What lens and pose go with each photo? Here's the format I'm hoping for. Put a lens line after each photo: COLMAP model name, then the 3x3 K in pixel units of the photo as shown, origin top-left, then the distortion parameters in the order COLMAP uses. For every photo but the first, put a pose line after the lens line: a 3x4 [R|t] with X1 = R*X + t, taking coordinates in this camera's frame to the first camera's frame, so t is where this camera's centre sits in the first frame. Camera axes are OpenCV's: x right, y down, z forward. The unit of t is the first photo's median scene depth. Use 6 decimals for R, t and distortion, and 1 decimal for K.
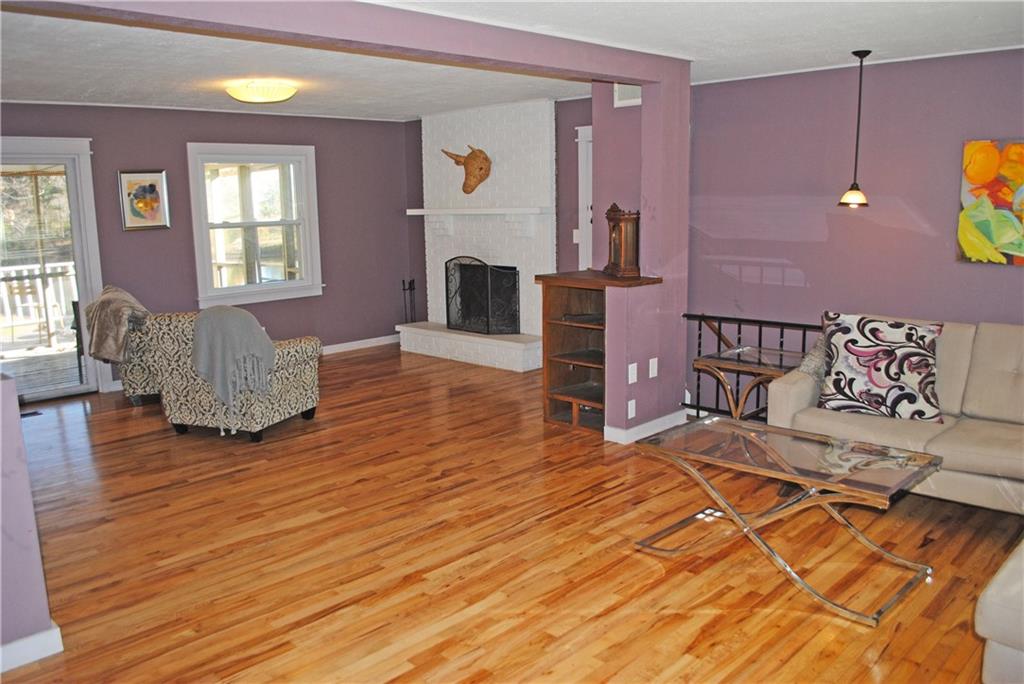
lens RADIAL K [[806.0, 0, 512.0], [0, 806.0, 342.0], [0, 0, 1]] dist [-0.065265, -0.001262]
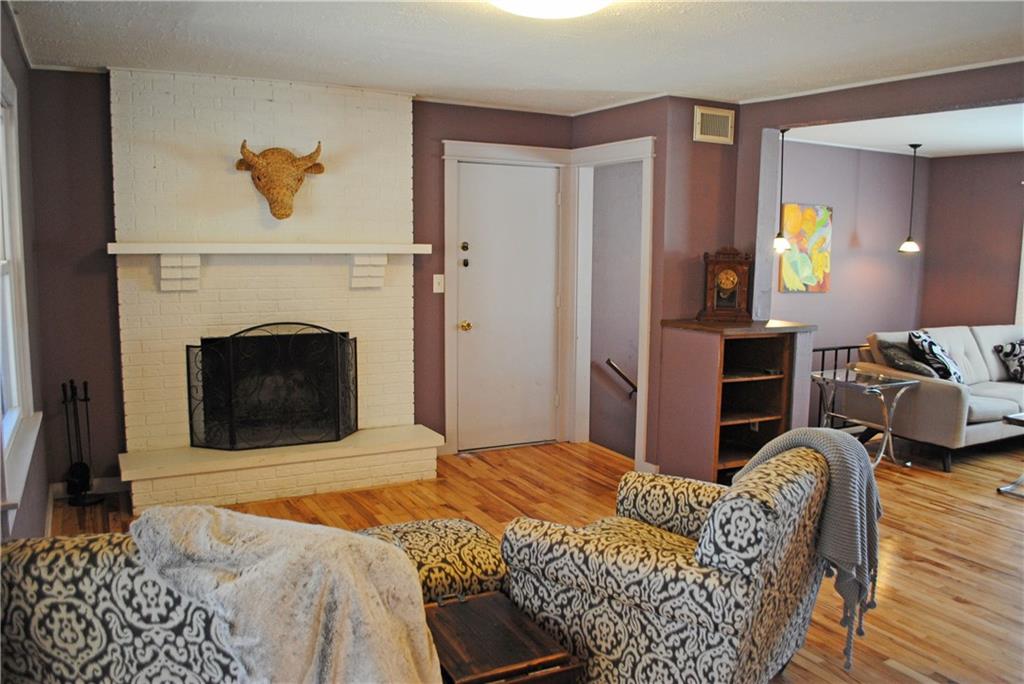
lens RADIAL K [[806.0, 0, 512.0], [0, 806.0, 342.0], [0, 0, 1]] dist [-0.065265, -0.001262]
pose [[0.309059, -0.094709, 0.946315, -0.915079], [0.141087, 0.988585, 0.052861, -0.157574], [-0.940519, 0.117176, 0.318894, 1.030486]]
